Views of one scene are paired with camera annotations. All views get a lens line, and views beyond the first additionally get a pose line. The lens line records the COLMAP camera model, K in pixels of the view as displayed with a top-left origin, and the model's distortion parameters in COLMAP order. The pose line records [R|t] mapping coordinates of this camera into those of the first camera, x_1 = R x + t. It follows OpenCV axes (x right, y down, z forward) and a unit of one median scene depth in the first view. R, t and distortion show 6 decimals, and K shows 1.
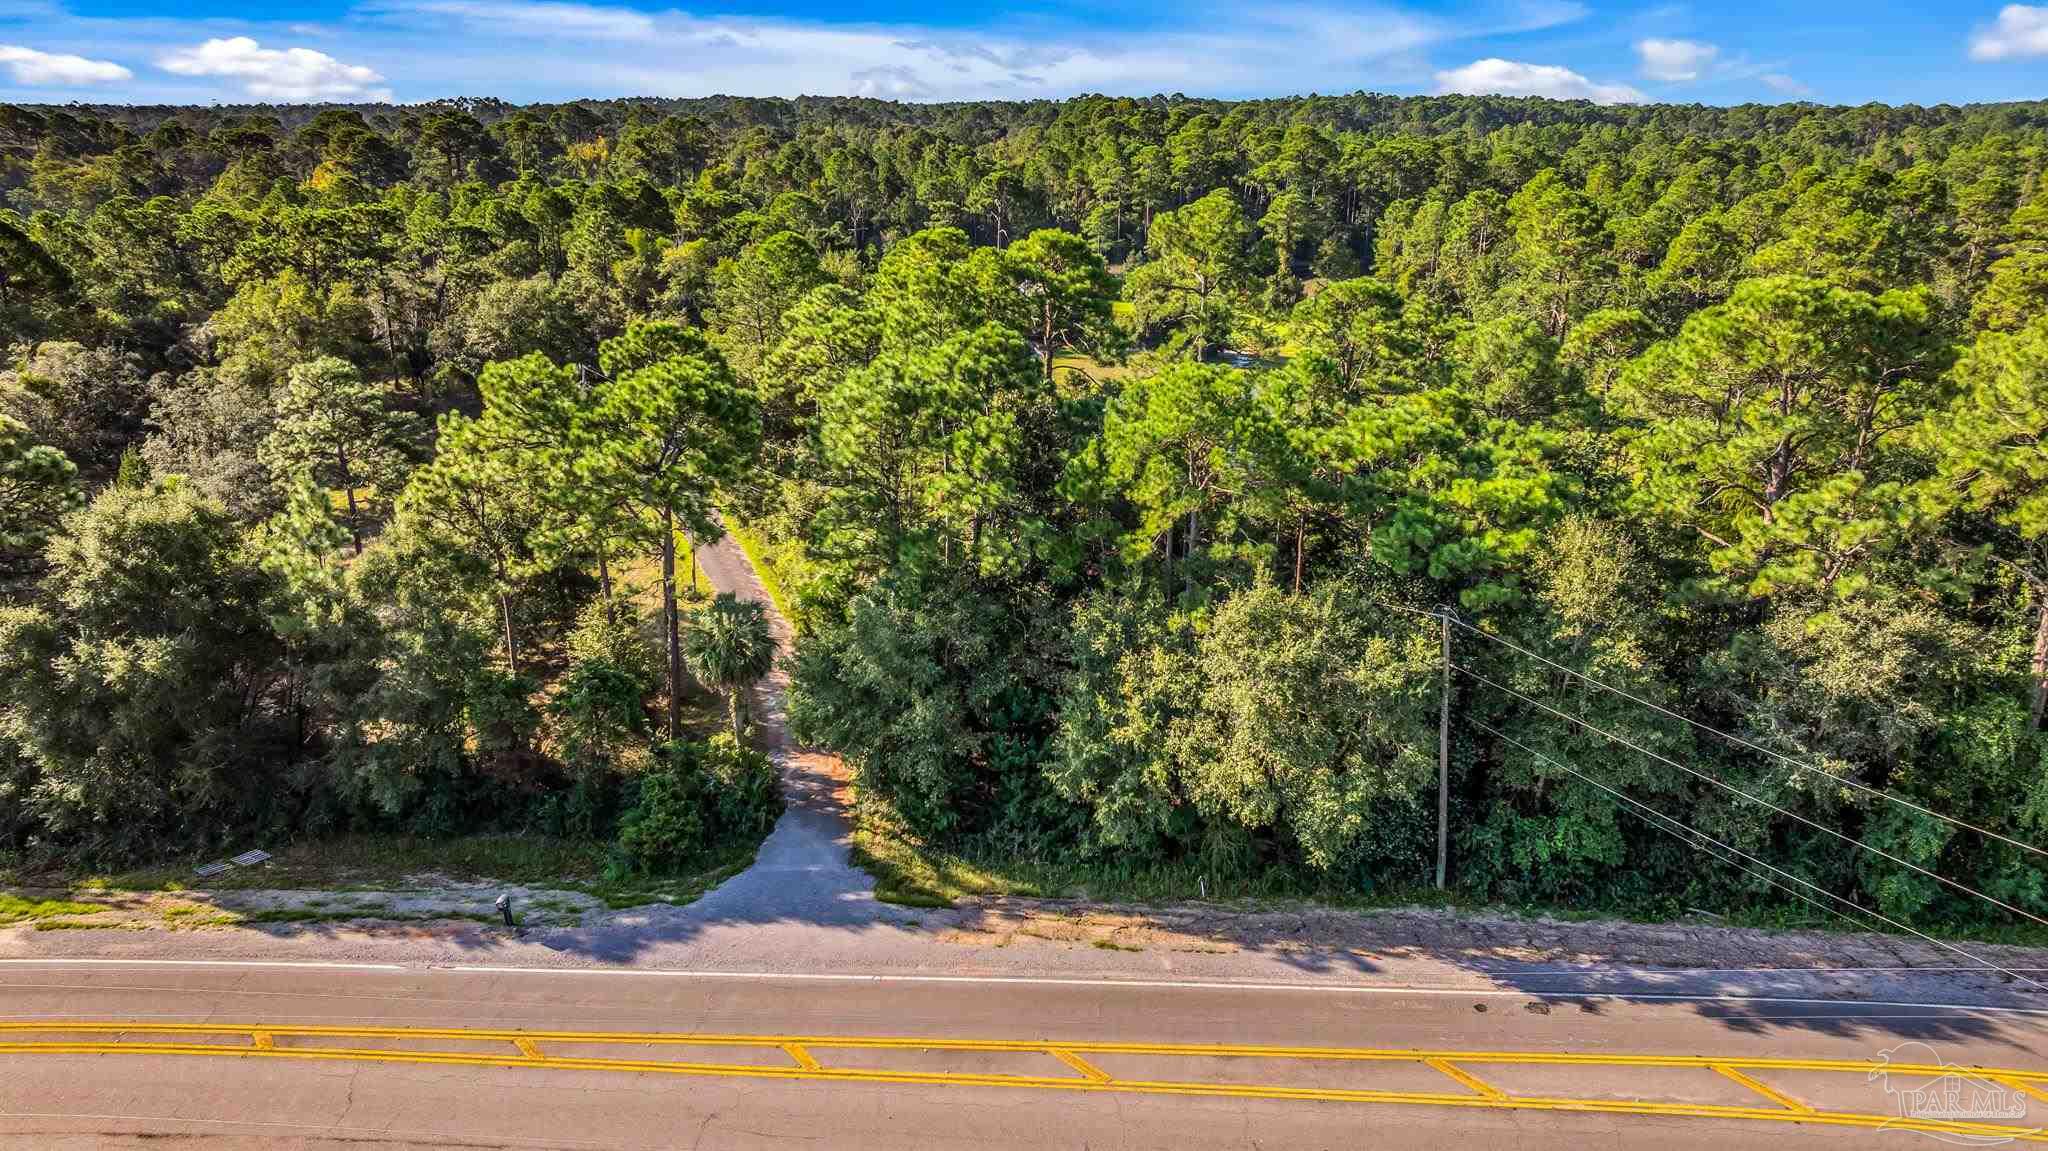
lens RADIAL K [[1457.8, 0, 1024.0], [0, 1457.8, 575.5], [0, 0, 1]] dist [0.002905, -0.001235]
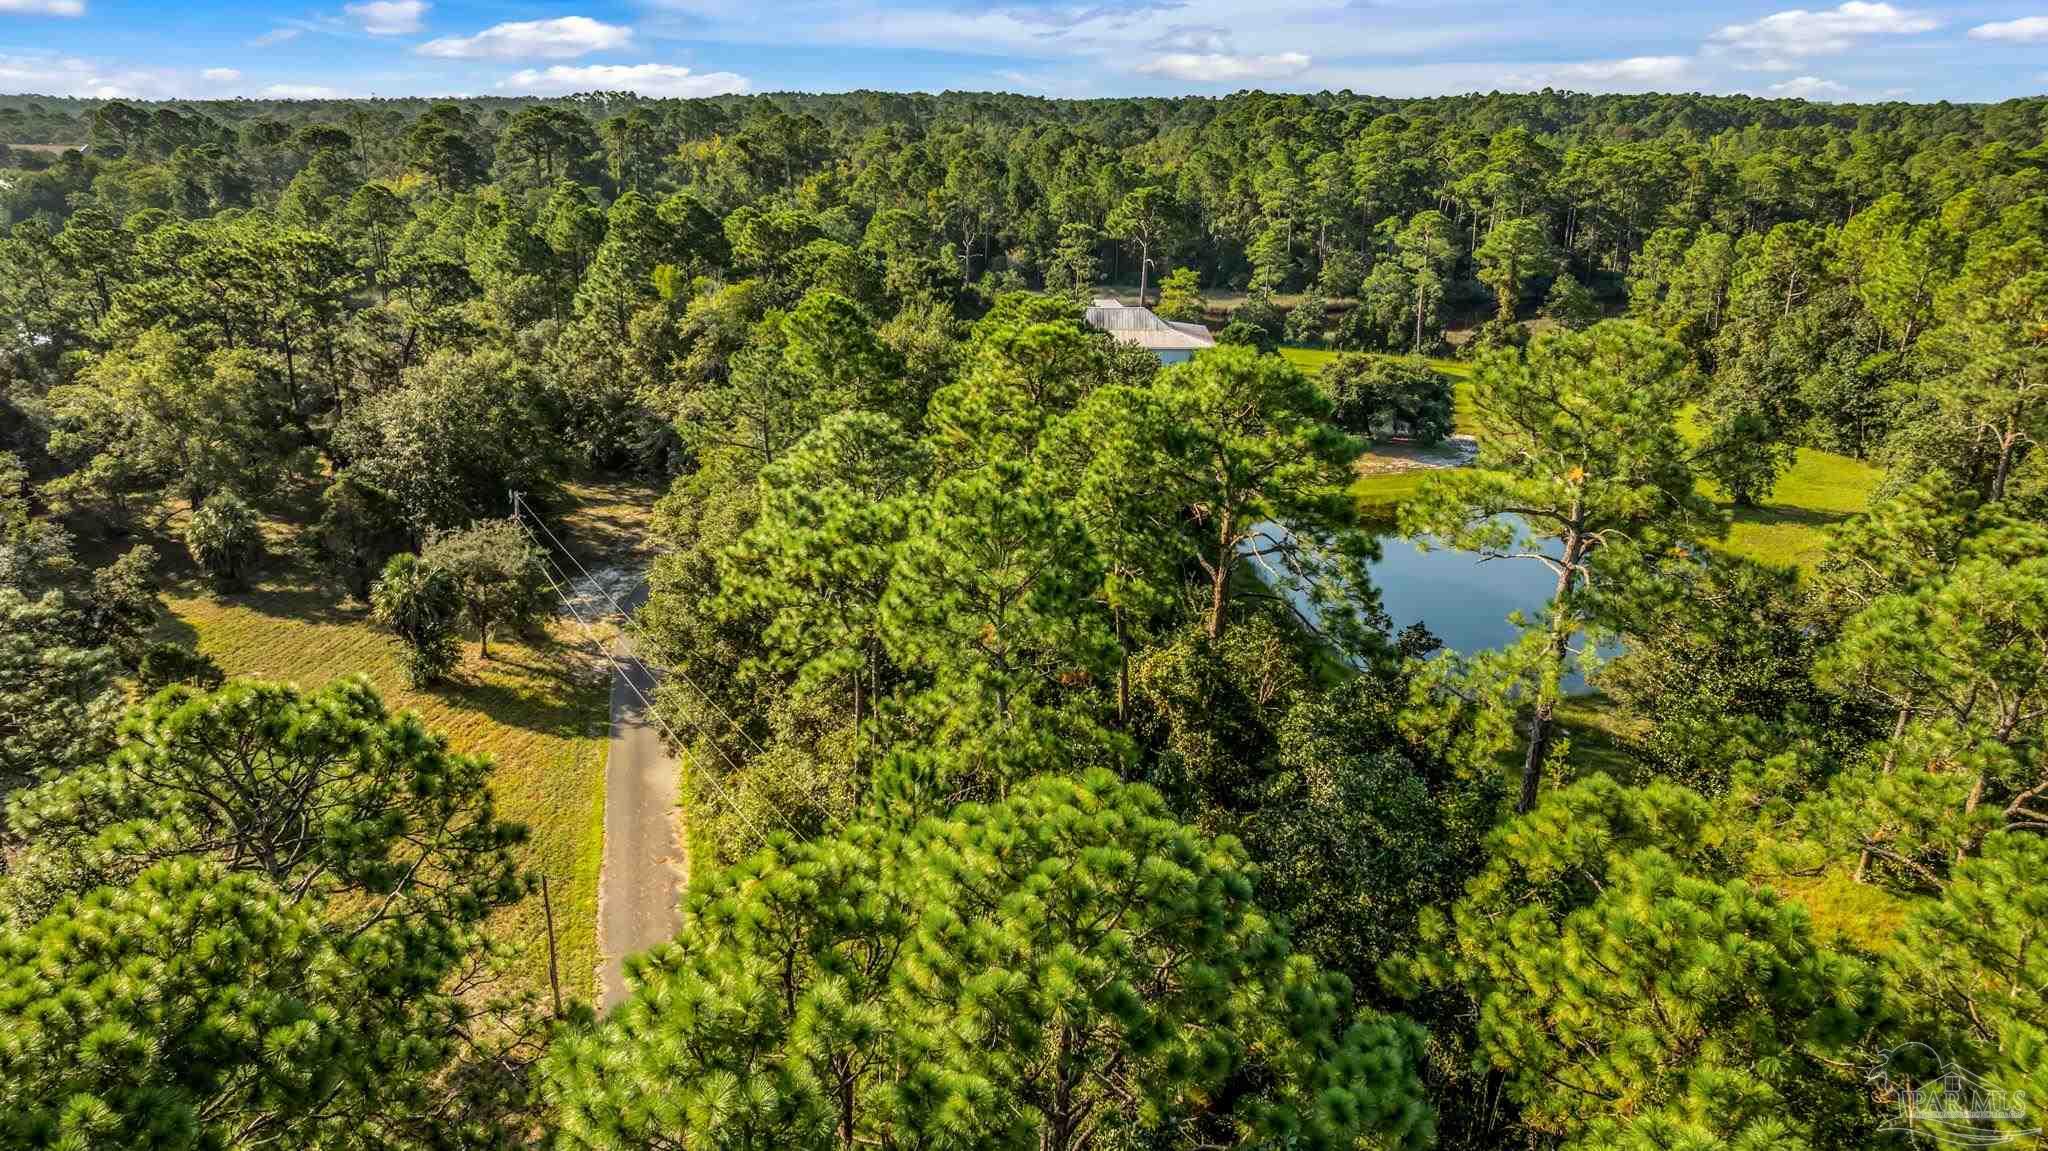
lens RADIAL K [[1456.0, 0, 1024.0], [0, 1456.0, 575.5], [0, 0, 1]] dist [-0.003689, 0.000773]
pose [[0.995104, 0.034347, -0.092669, -0.002227], [-0.034055, 0.999409, 0.004727, -0.048059], [0.092776, -0.001548, 0.995686, 0.145430]]
